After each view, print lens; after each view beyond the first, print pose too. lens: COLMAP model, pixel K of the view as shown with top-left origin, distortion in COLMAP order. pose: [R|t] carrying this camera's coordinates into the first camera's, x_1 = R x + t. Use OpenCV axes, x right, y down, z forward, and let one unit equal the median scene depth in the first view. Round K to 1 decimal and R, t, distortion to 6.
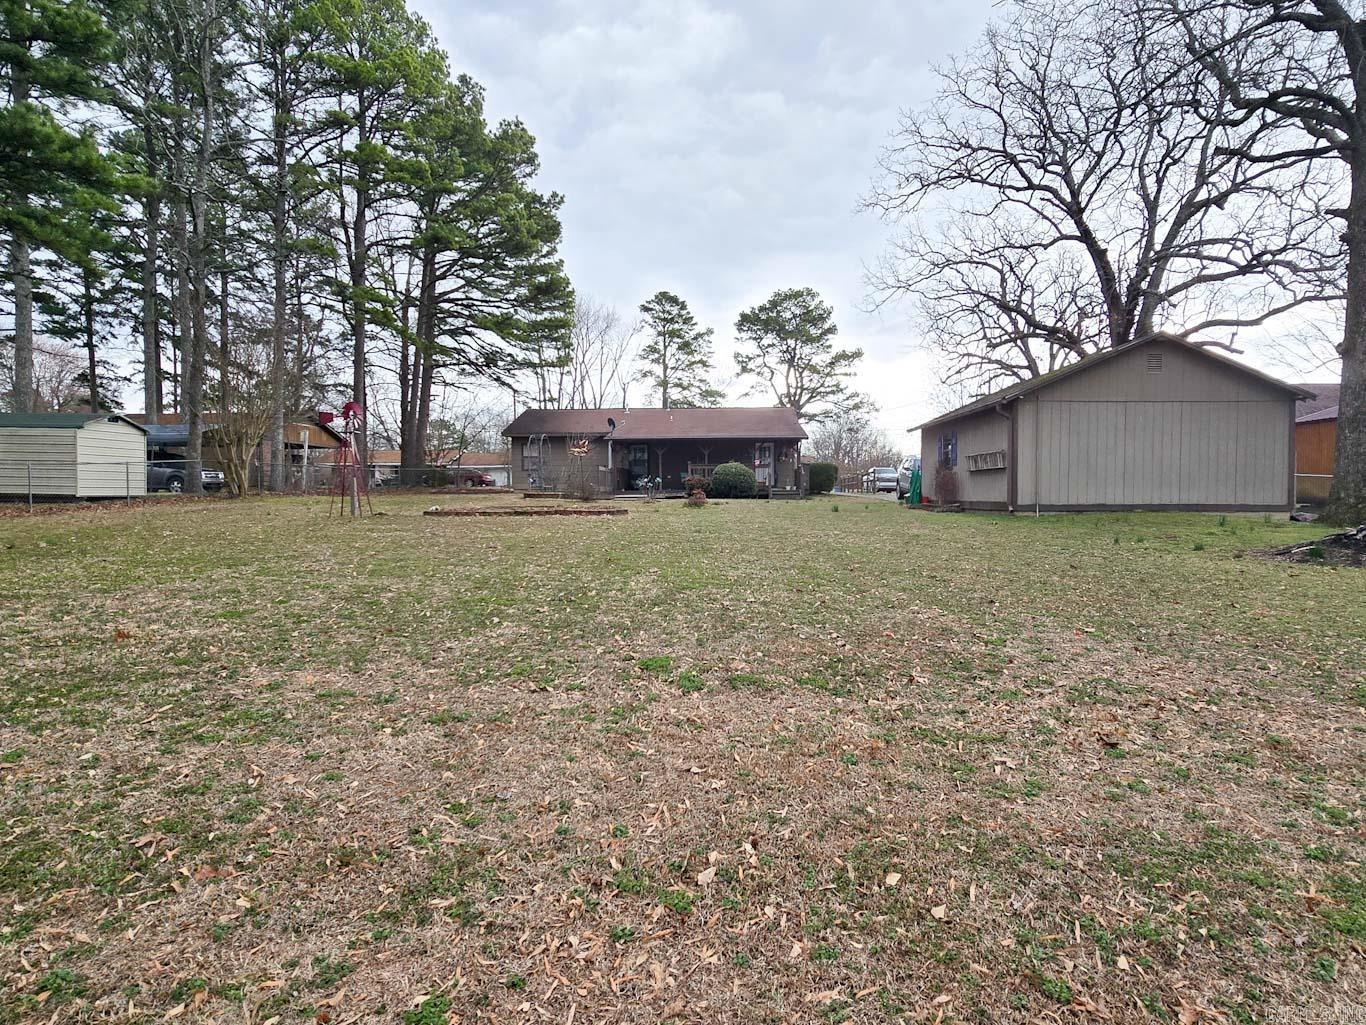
lens RADIAL K [[763.2, 0, 699.5], [0, 763.2, 515.8], [0, 0, 1]] dist [-0.003443, -0.002269]
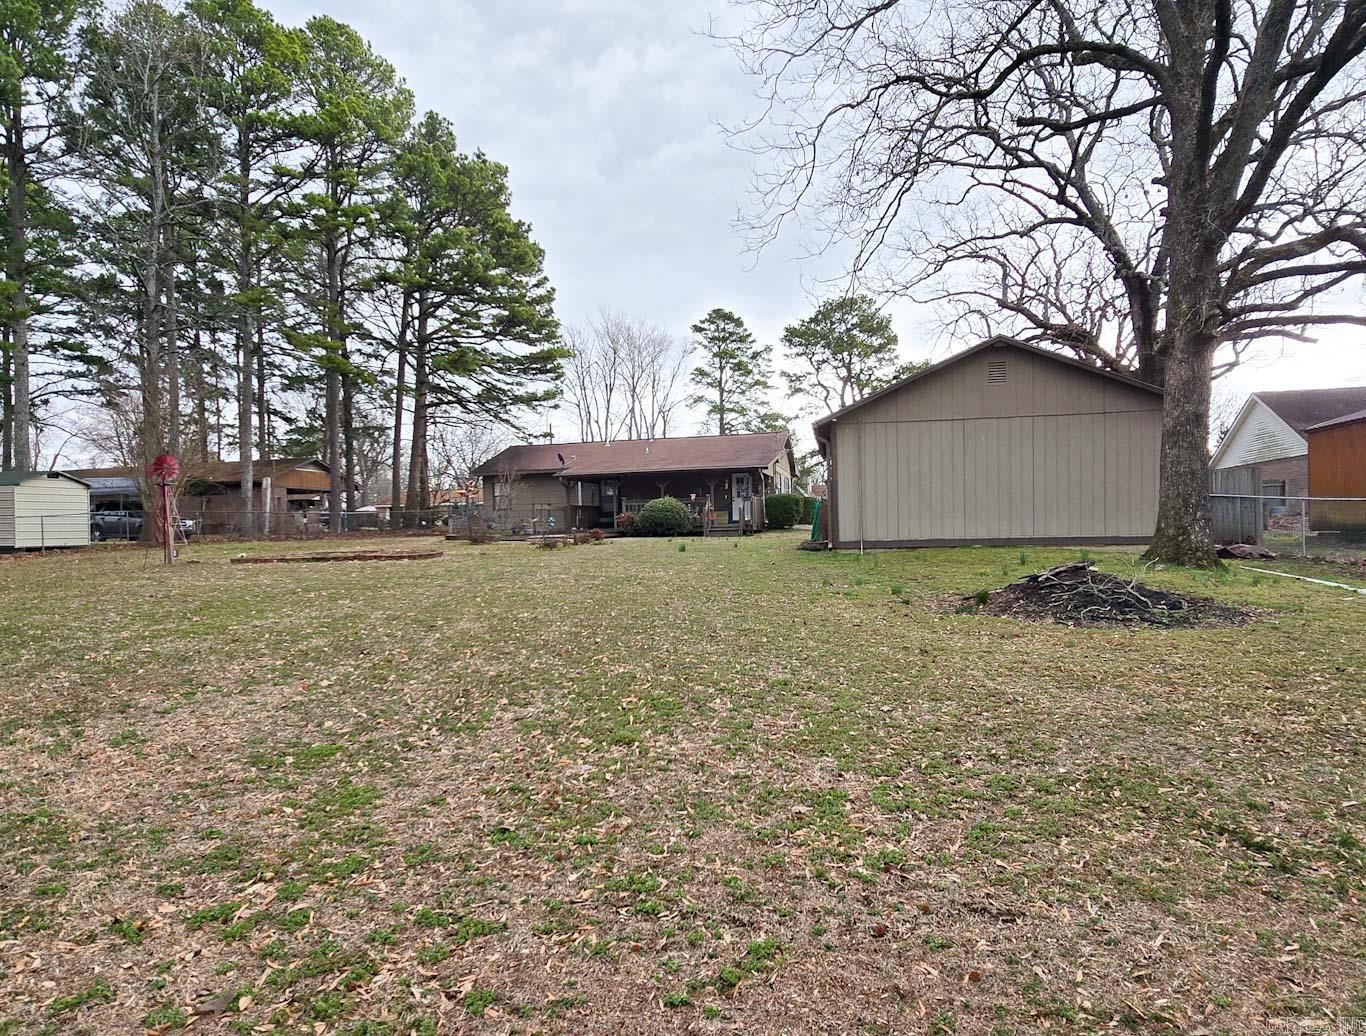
lens RADIAL K [[843.1, 0, 660.9], [0, 843.1, 530.8], [0, 0, 1]] dist [0.001062, -0.000148]
pose [[0.978748, -0.019984, -0.204089, 0.107089], [0.014729, 0.999520, -0.027237, -0.000896], [0.204536, 0.023652, 0.978573, 0.001286]]
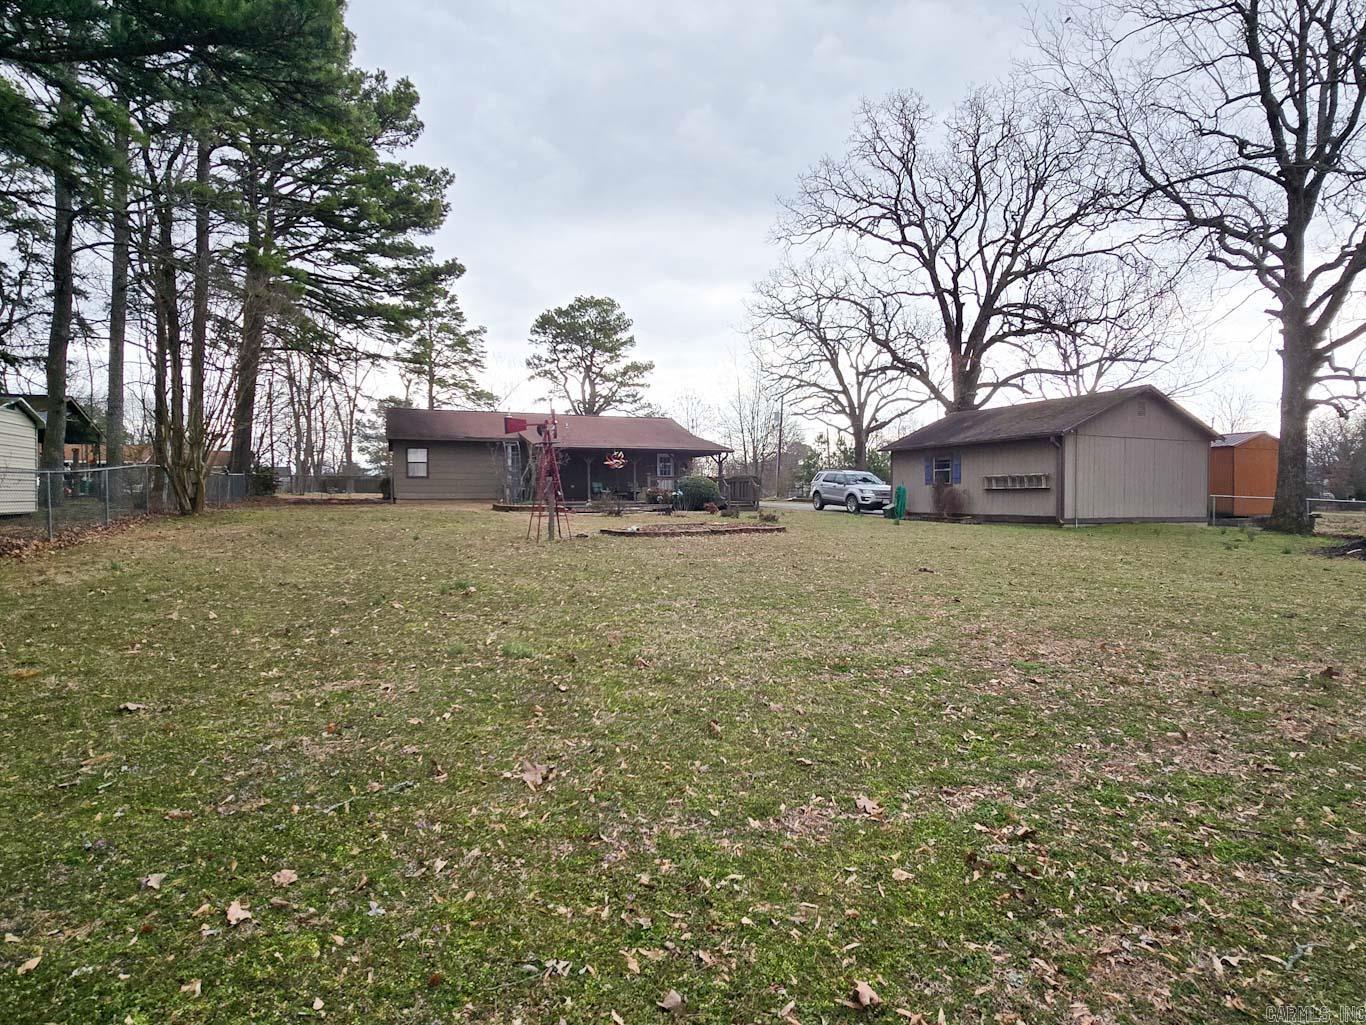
lens RADIAL K [[763.2, 0, 699.5], [0, 763.2, 515.8], [0, 0, 1]] dist [-0.003443, -0.002269]
pose [[0.907717, -0.007638, 0.419514, -0.171994], [0.009507, 0.999952, -0.002365, -0.005613], [-0.419476, 0.006135, 0.907746, 0.030819]]
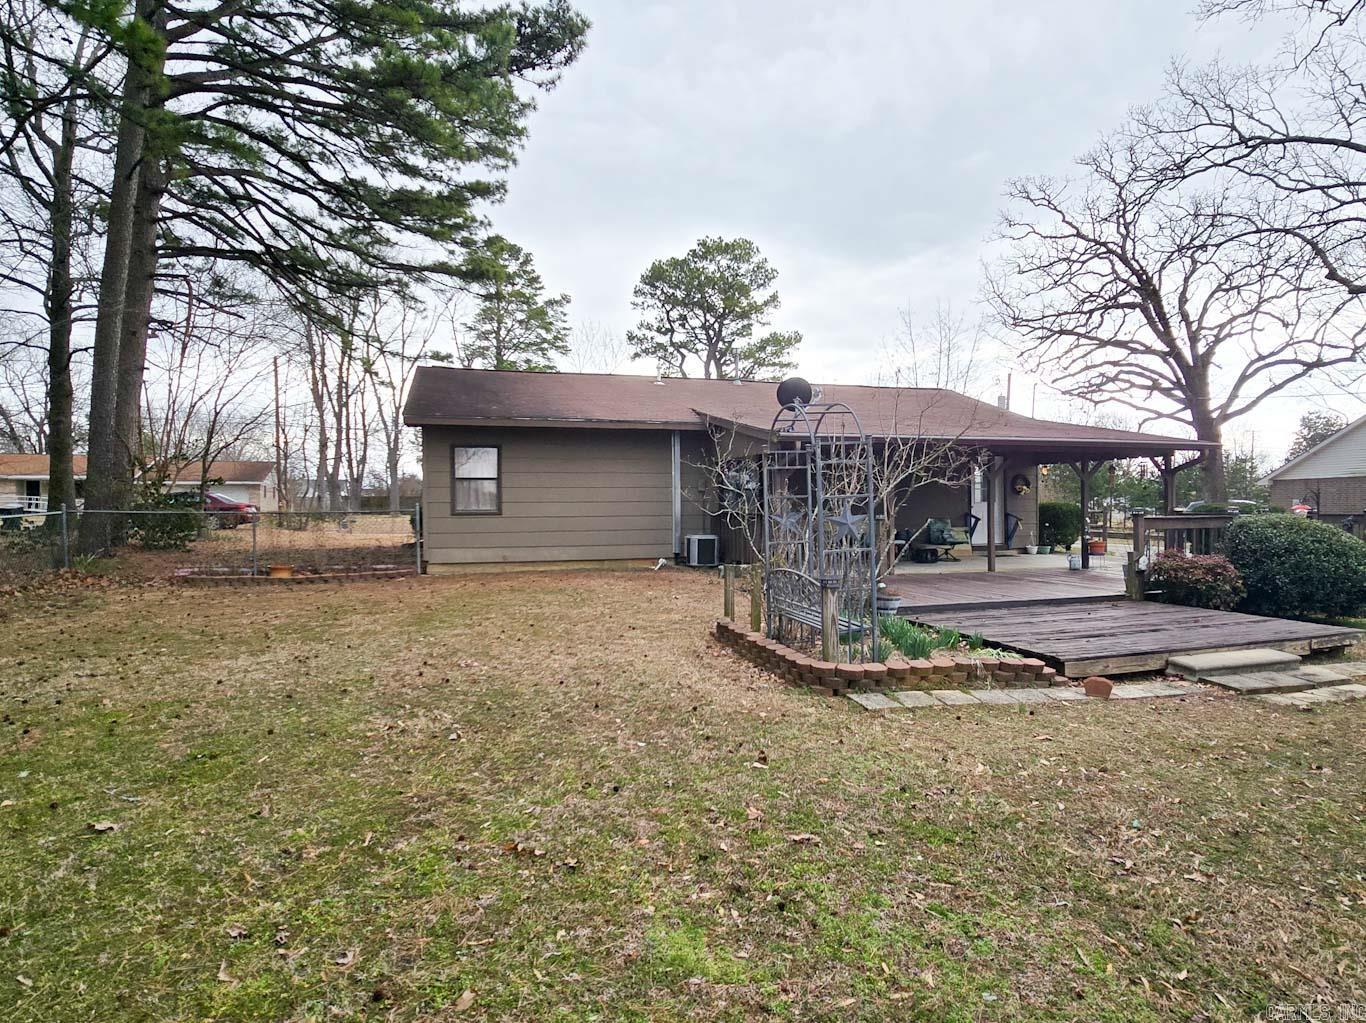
lens RADIAL K [[763.2, 0, 699.5], [0, 763.2, 514.8], [0, 0, 1]] dist [-0.003443, -0.002269]
pose [[0.937751, -0.007395, 0.347229, -0.145118], [0.013480, 0.999795, -0.015112, -0.029904], [-0.347047, 0.018852, 0.937658, 0.342797]]
